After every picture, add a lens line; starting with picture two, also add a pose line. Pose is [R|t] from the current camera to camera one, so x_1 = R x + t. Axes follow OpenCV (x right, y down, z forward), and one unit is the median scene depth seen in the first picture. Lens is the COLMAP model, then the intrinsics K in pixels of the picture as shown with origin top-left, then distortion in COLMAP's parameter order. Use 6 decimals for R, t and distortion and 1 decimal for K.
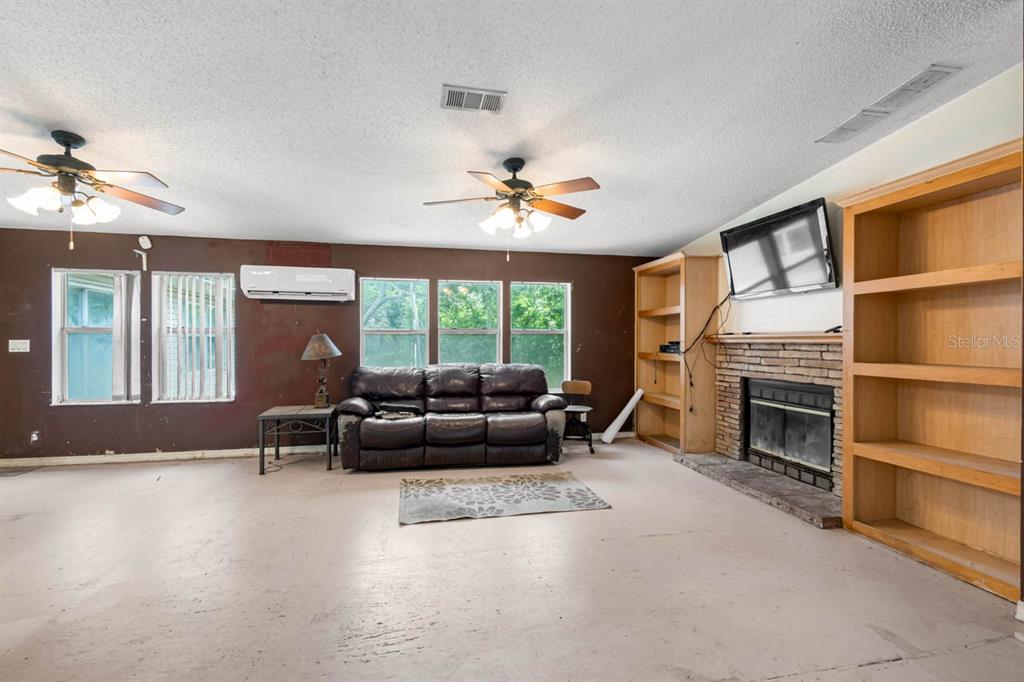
lens RADIAL K [[465.5, 0, 507.4], [0, 465.5, 342.8], [0, 0, 1]] dist [0.003358, -0.000296]
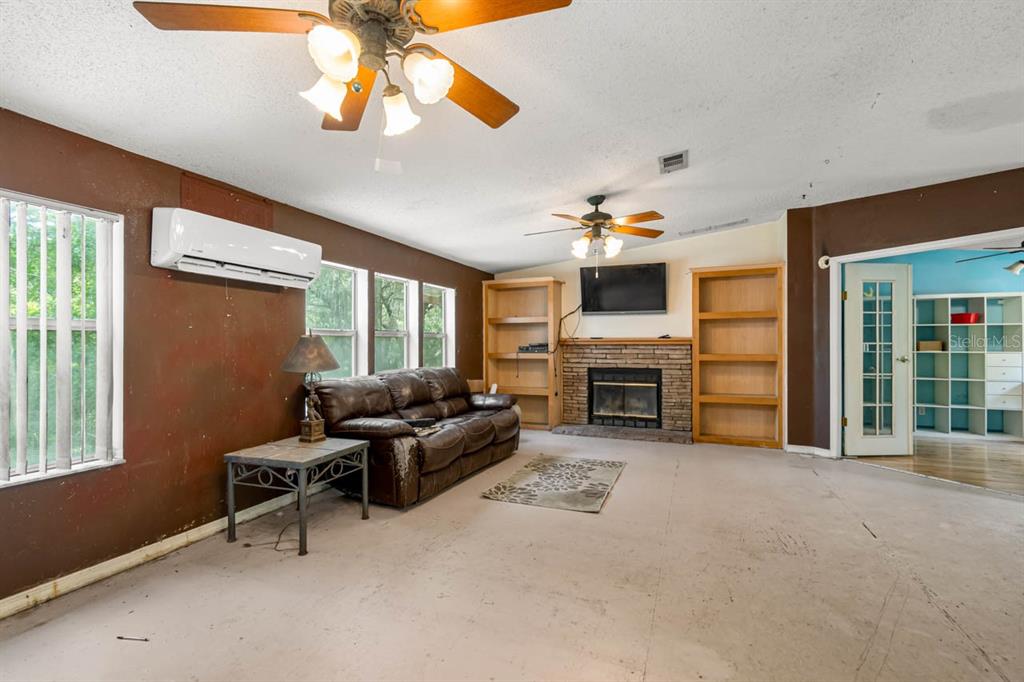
lens RADIAL K [[465.5, 0, 505.8], [0, 465.5, 342.1], [0, 0, 1]] dist [0.003358, -0.000296]
pose [[0.554883, 0.000294, 0.831928, -0.963895], [0.006150, 0.999971, -0.004456, -0.003109], [-0.831906, 0.007589, 0.554865, 0.442624]]
